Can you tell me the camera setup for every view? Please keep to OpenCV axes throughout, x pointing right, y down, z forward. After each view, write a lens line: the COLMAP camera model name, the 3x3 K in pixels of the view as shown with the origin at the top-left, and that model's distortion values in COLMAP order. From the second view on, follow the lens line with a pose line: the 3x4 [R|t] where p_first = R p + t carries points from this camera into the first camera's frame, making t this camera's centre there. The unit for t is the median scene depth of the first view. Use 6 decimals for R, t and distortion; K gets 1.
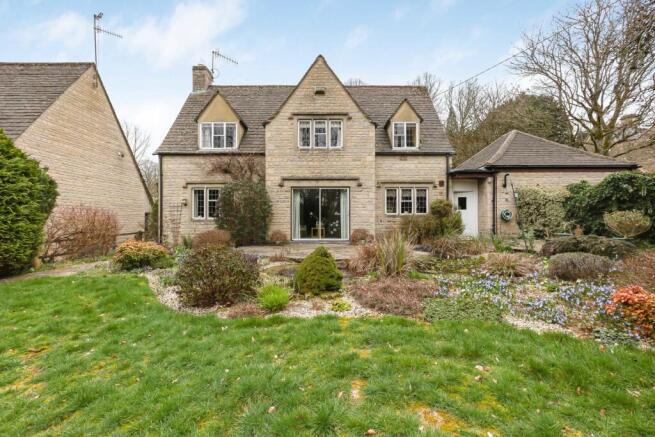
lens RADIAL K [[301.7, 0, 327.5], [0, 301.7, 218.5], [0, 0, 1]] dist [0.001823, 0.000180]
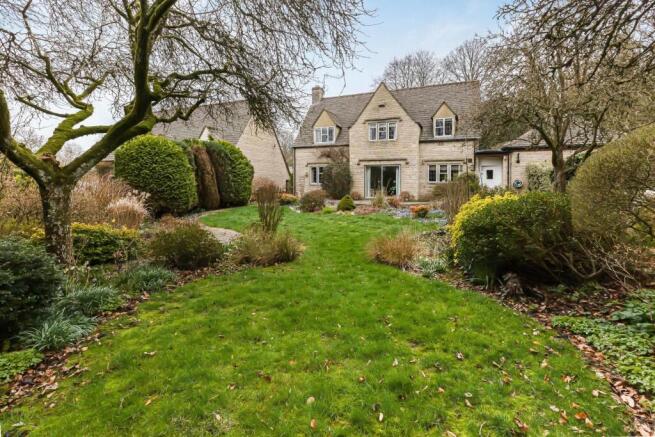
lens RADIAL K [[301.7, 0, 327.5], [0, 301.7, 218.5], [0, 0, 1]] dist [0.001823, 0.000180]
pose [[0.922787, 0.054382, -0.381454, 0.329777], [-0.011212, 0.993360, 0.114497, -0.001666], [0.385147, -0.101379, 0.917270, -0.601762]]
